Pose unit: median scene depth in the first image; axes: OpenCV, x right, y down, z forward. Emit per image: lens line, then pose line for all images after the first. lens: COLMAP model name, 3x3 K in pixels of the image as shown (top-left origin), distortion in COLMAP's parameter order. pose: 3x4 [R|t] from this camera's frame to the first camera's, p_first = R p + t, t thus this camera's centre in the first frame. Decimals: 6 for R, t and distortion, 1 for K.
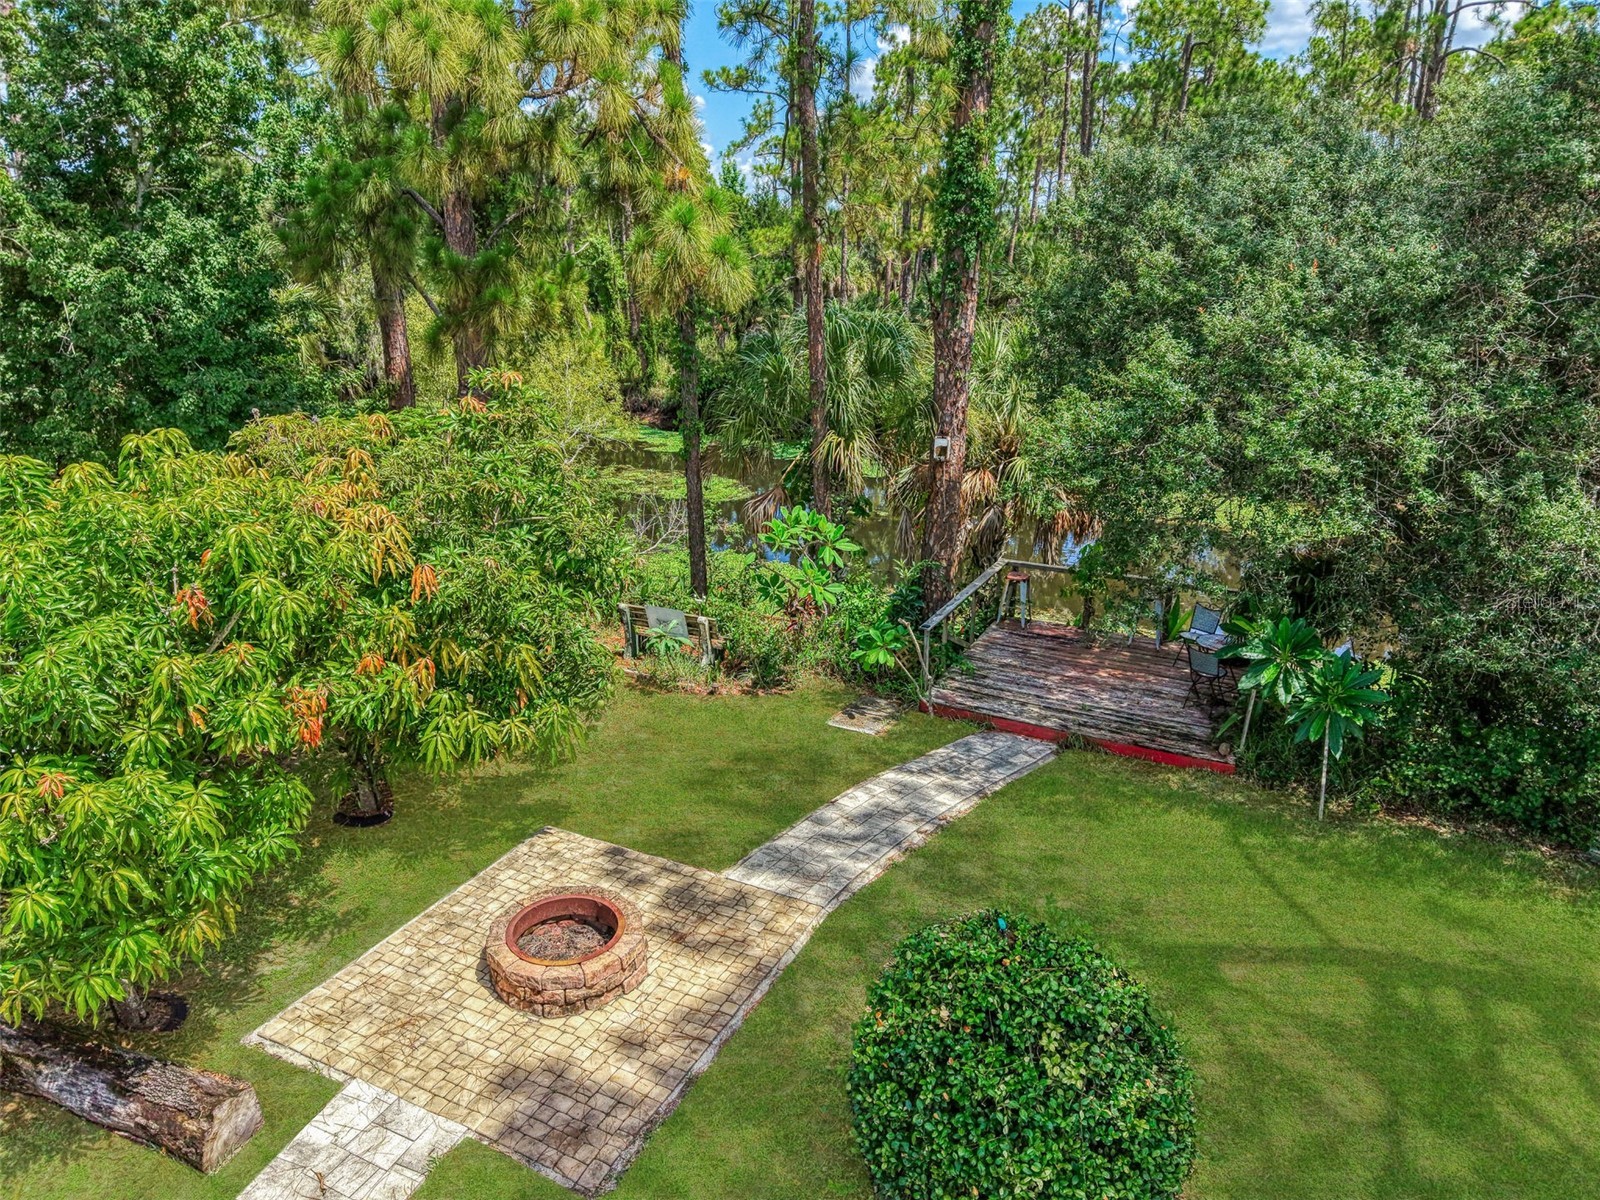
lens RADIAL K [[1068.2, 0, 811.4], [0, 1068.2, 596.8], [0, 0, 1]] dist [0.029405, -0.030730]
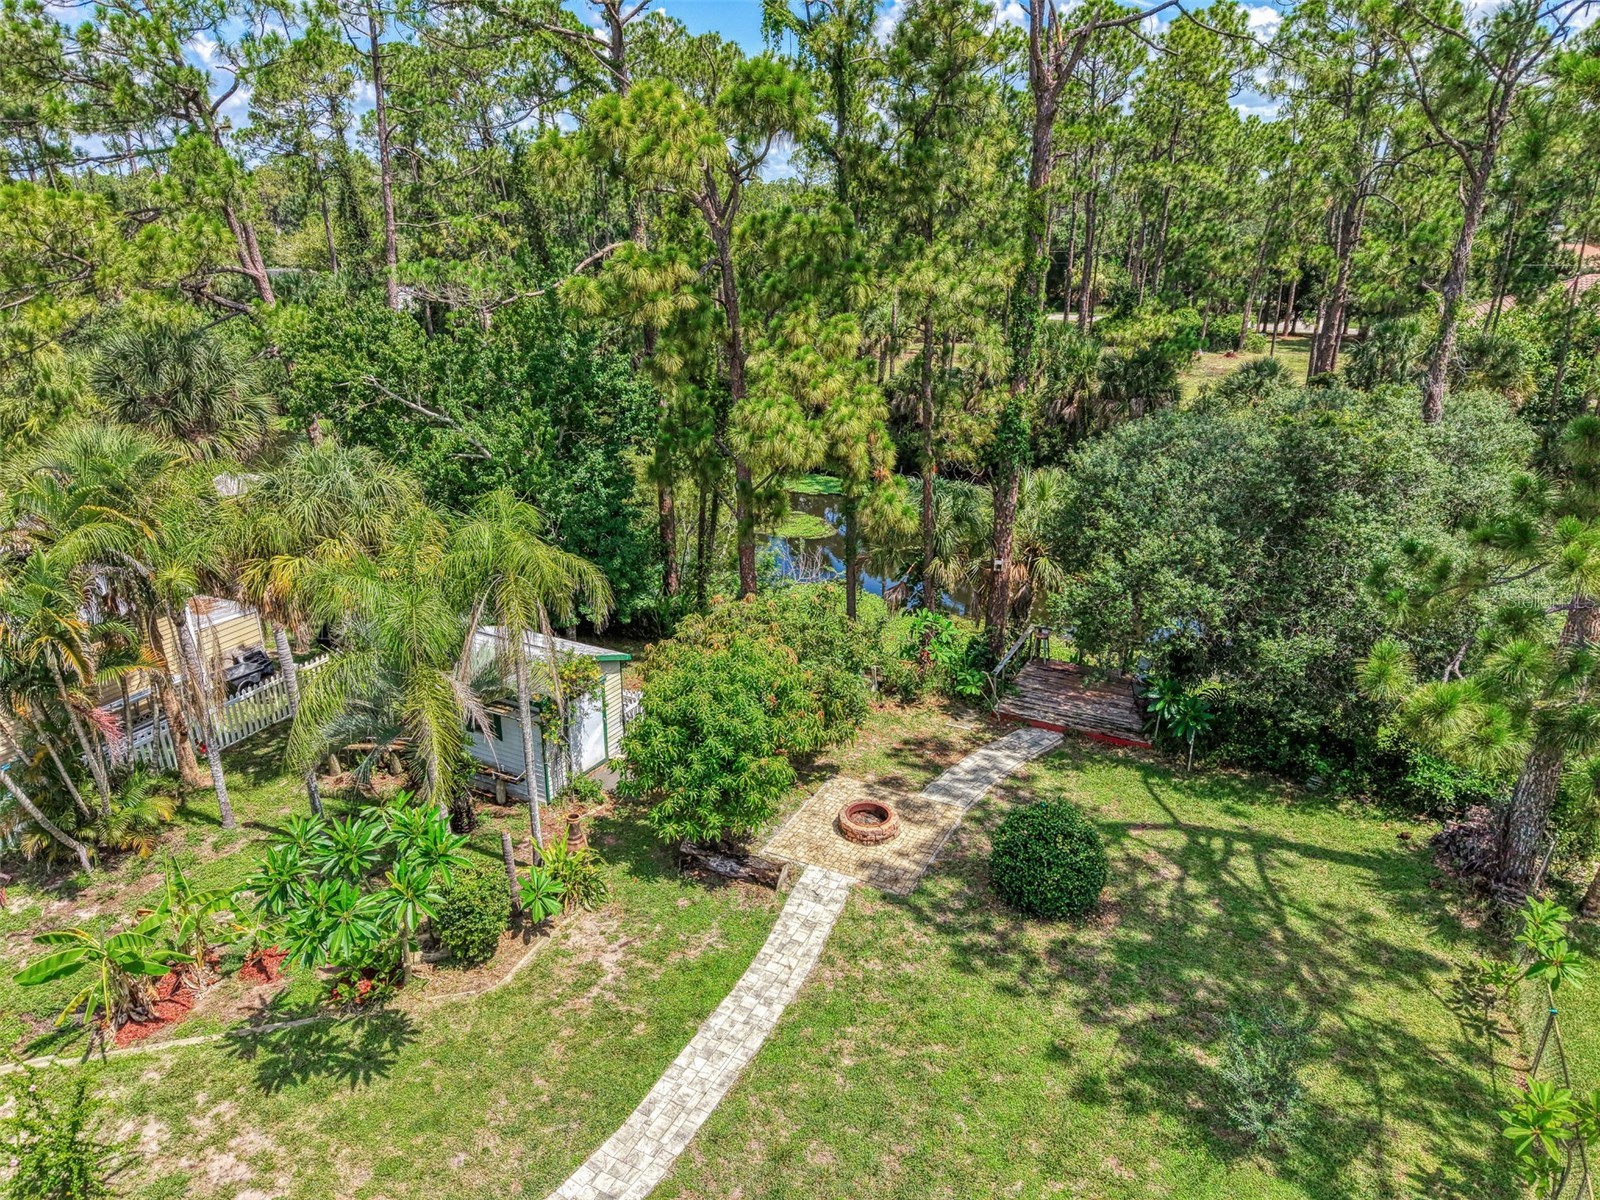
lens RADIAL K [[1068.2, 0, 793.3], [0, 1068.2, 598.5], [0, 0, 1]] dist [0.029405, -0.030730]
pose [[0.999612, -0.009752, -0.026098, -0.264845], [0.010880, 0.998998, 0.043423, -0.250977], [0.025649, -0.043690, 0.998716, -1.204864]]
